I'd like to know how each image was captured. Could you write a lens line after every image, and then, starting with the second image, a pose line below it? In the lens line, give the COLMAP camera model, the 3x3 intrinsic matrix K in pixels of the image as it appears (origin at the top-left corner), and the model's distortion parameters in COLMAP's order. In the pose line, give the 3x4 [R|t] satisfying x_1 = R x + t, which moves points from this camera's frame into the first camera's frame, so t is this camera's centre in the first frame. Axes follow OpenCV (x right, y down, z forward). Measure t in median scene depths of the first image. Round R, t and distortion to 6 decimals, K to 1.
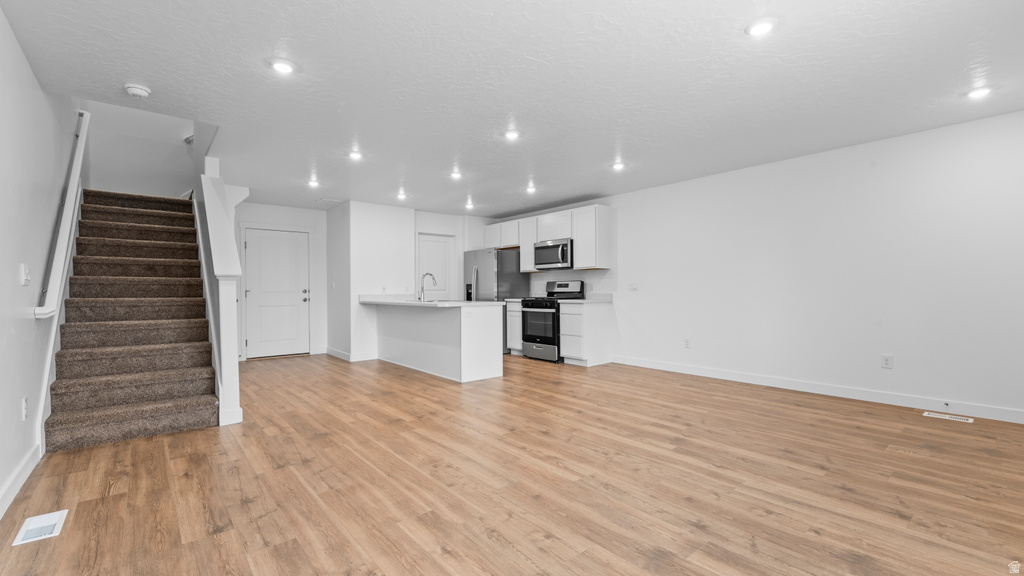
lens RADIAL K [[438.4, 0, 510.4], [0, 438.4, 292.1], [0, 0, 1]] dist [-0.002715, -0.000012]
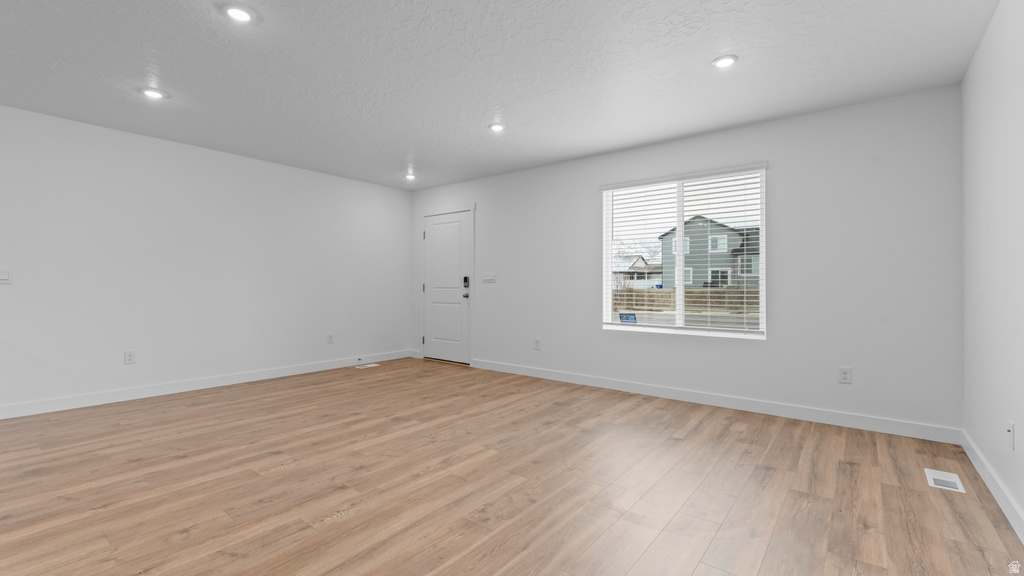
lens RADIAL K [[438.4, 0, 515.9], [0, 438.4, 282.4], [0, 0, 1]] dist [-0.002715, -0.000012]
pose [[-0.208920, 0.011243, 0.977868, -0.387117], [-0.000687, 0.999932, -0.011643, 0.000127], [-0.977933, -0.003104, -0.208898, 0.465735]]
